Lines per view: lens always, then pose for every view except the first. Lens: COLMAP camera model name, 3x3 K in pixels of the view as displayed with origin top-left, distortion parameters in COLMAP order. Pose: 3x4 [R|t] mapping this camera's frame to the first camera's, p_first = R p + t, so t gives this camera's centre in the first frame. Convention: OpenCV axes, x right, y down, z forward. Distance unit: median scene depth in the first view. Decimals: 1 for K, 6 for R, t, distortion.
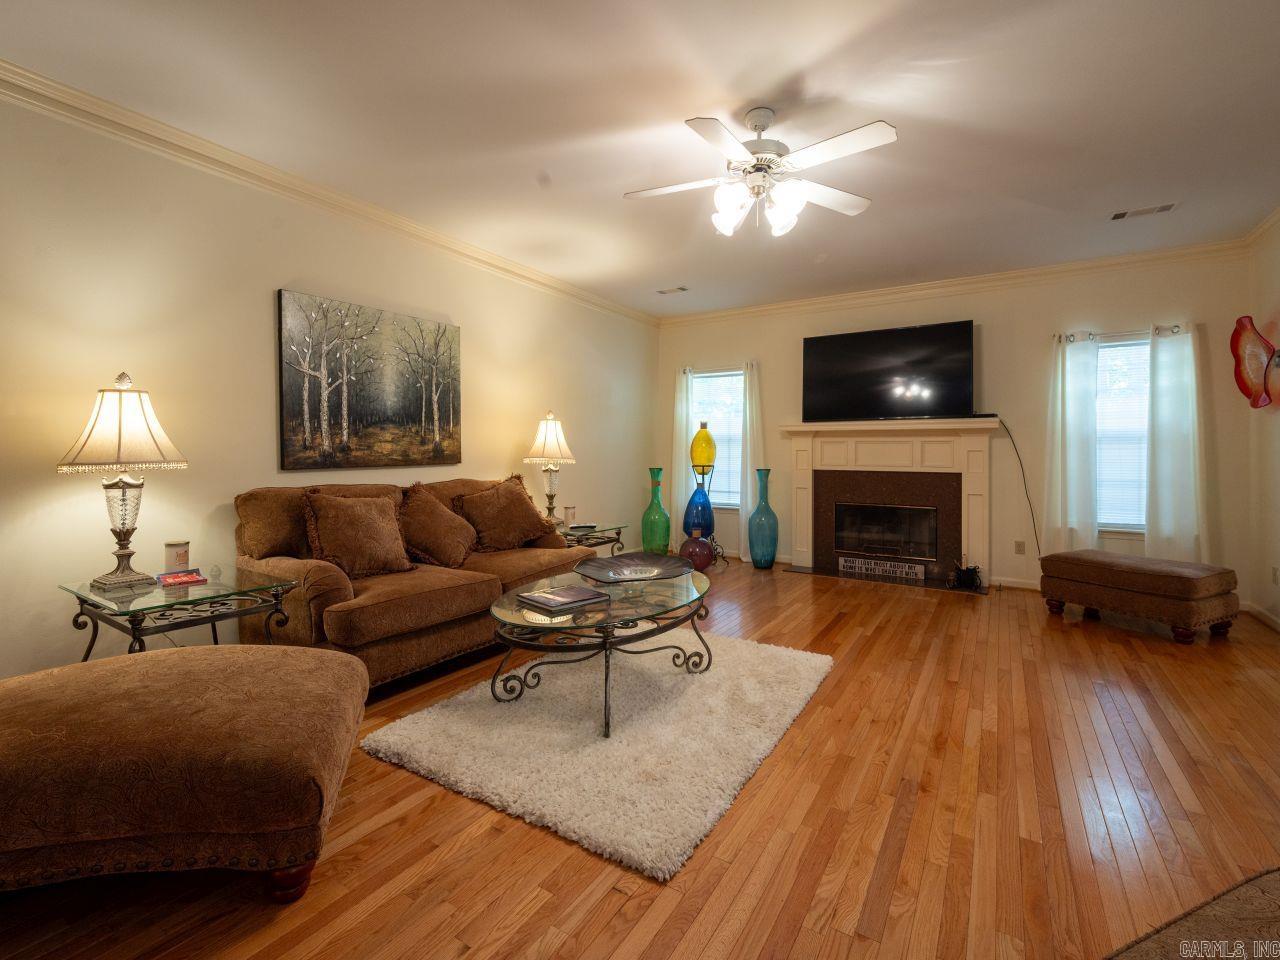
lens RADIAL K [[579.9, 0, 632.2], [0, 579.9, 457.1], [0, 0, 1]] dist [-0.001389, 0.000659]
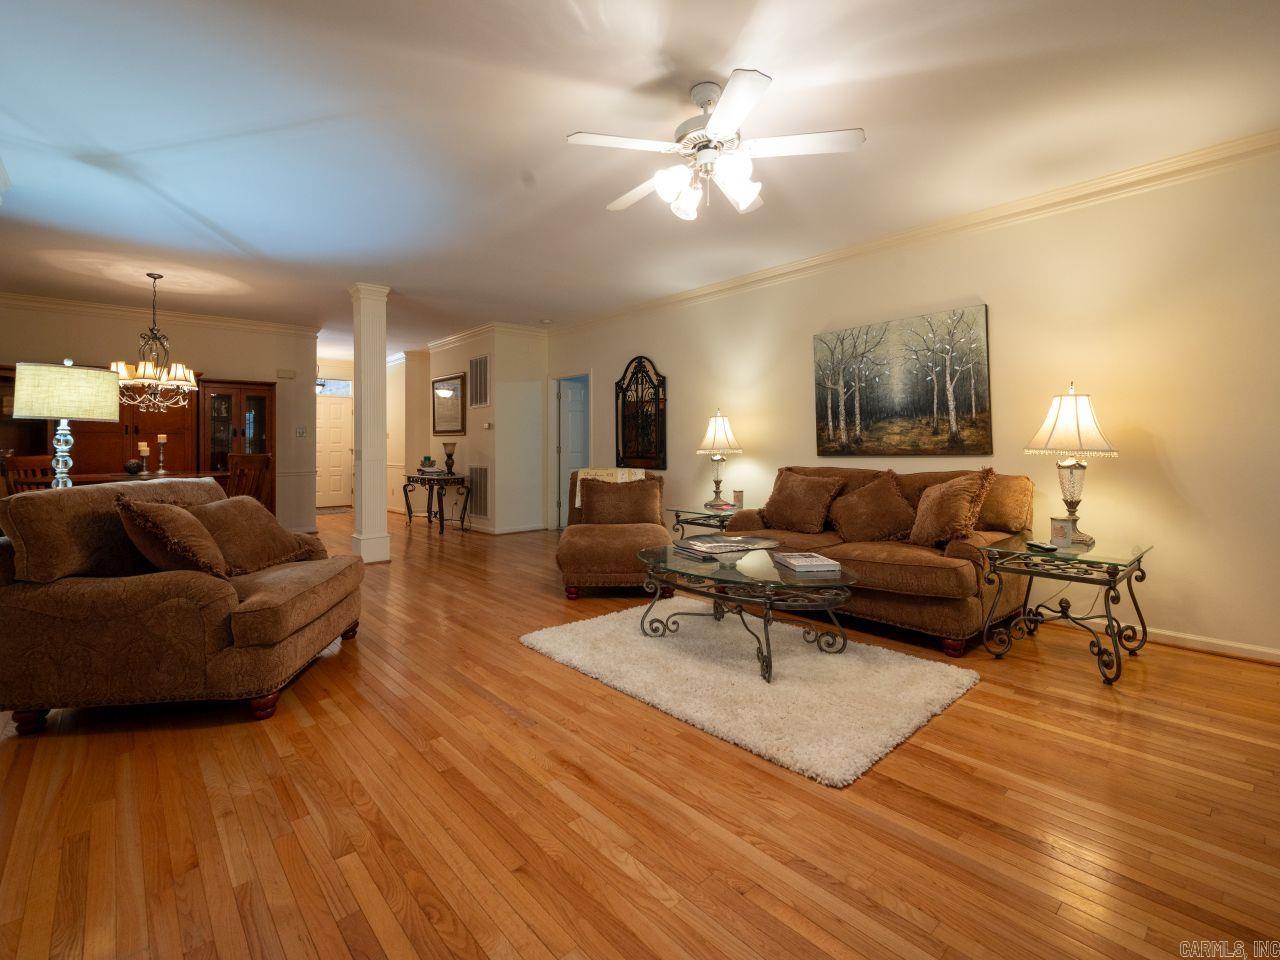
lens RADIAL K [[579.9, 0, 628.9], [0, 579.9, 446.9], [0, 0, 1]] dist [-0.001389, 0.000659]
pose [[-0.265985, 0.001952, -0.963975, 0.778571], [0.000295, 0.999998, 0.001943, -0.002612], [0.963977, 0.000232, -0.265985, 0.750396]]
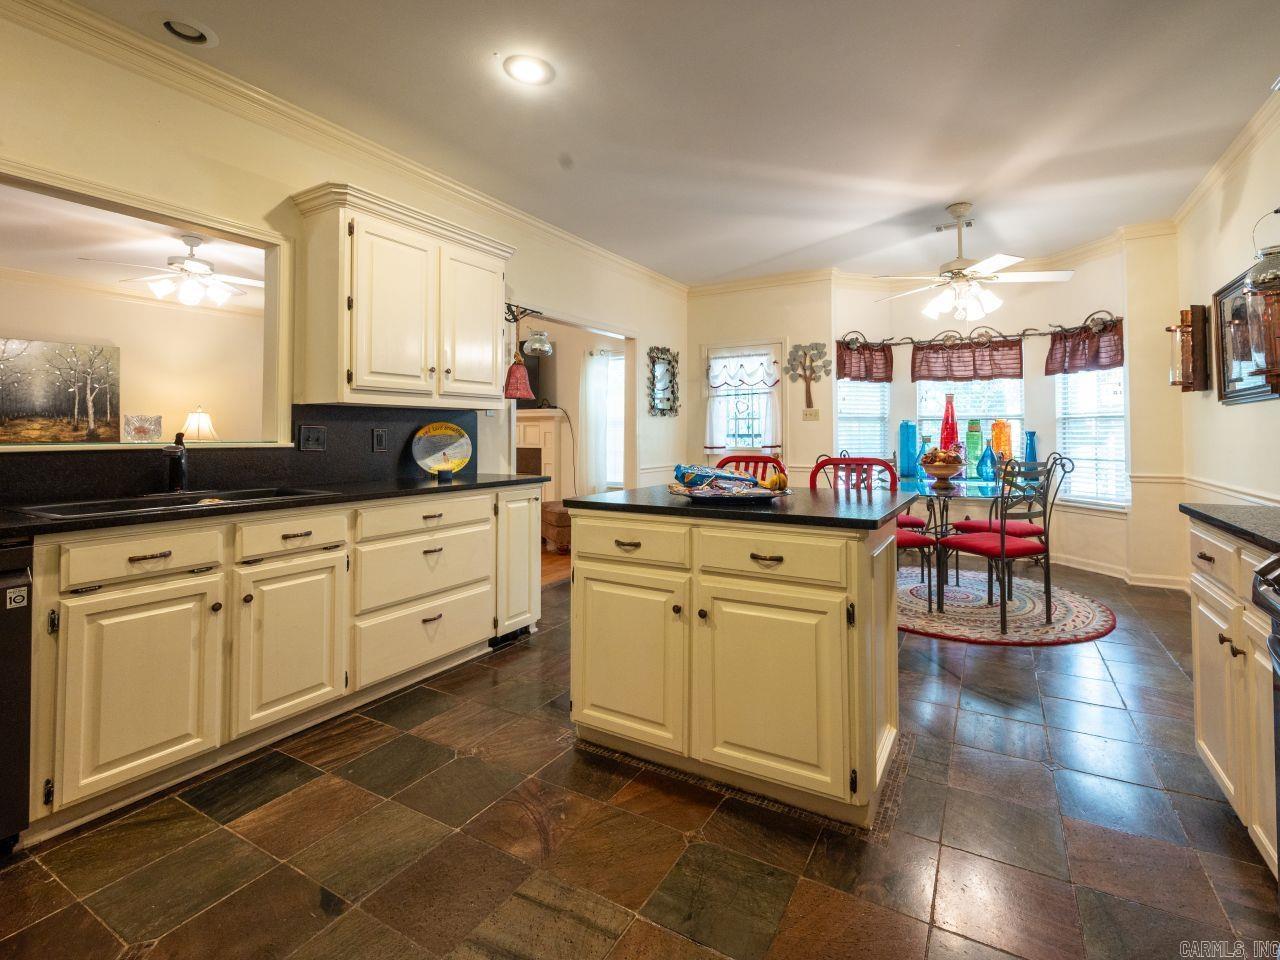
lens RADIAL K [[579.9, 0, 667.5], [0, 579.9, 418.6], [0, 0, 1]] dist [-0.001389, 0.000659]
pose [[0.998390, -0.005891, 0.056423, 1.025477], [0.007860, 0.999366, -0.034727, 0.008908], [-0.056183, 0.035115, 0.997803, -0.517802]]
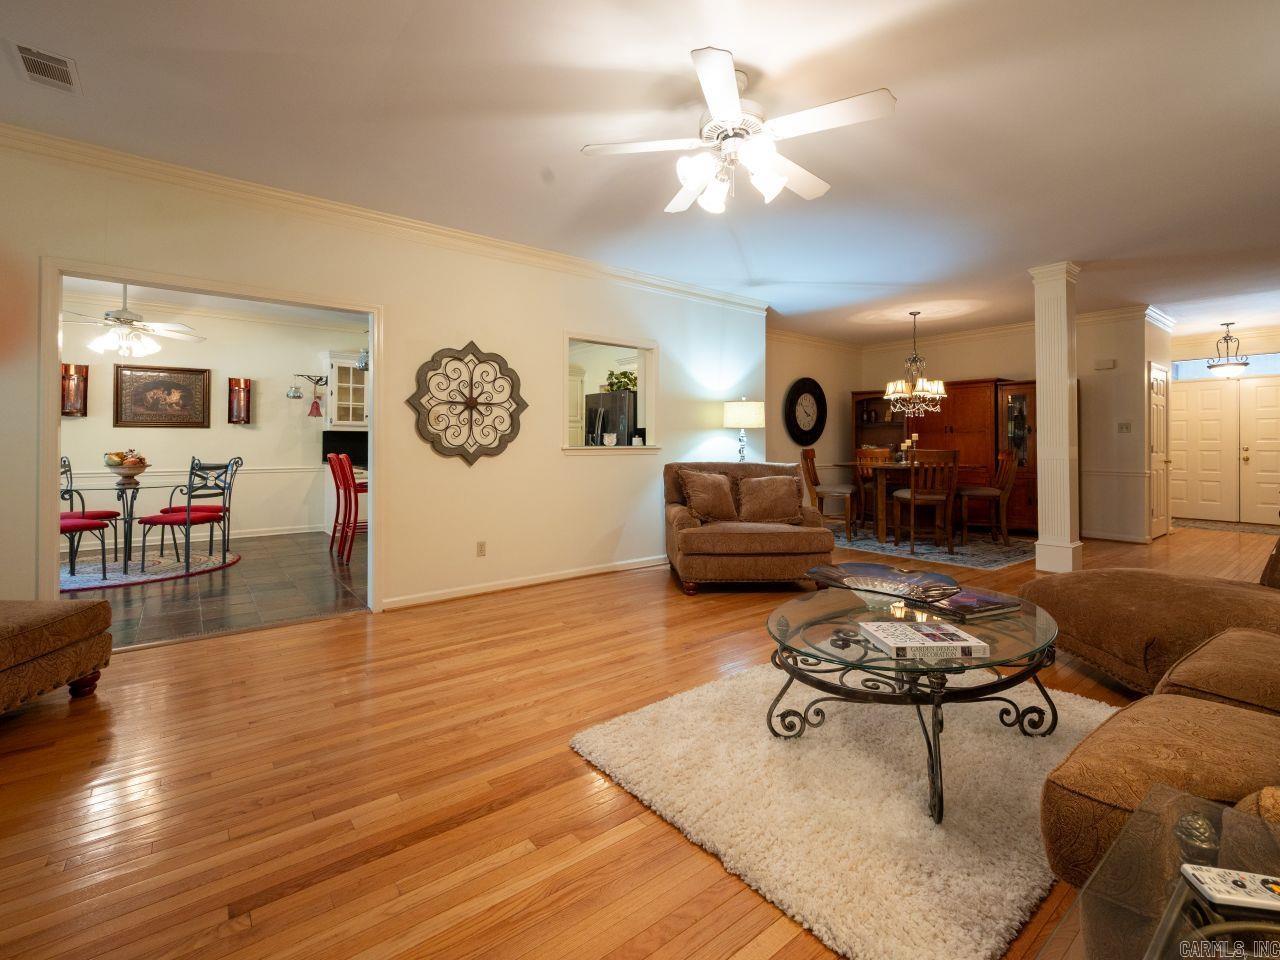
lens RADIAL K [[579.9, 0, 644.7], [0, 579.9, 446.8], [0, 0, 1]] dist [-0.001389, 0.000659]
pose [[-0.945860, -0.007304, 0.324492, 0.035685], [-0.002558, 0.999883, 0.015050, -0.008727], [-0.324564, 0.013405, -0.945769, 1.307449]]
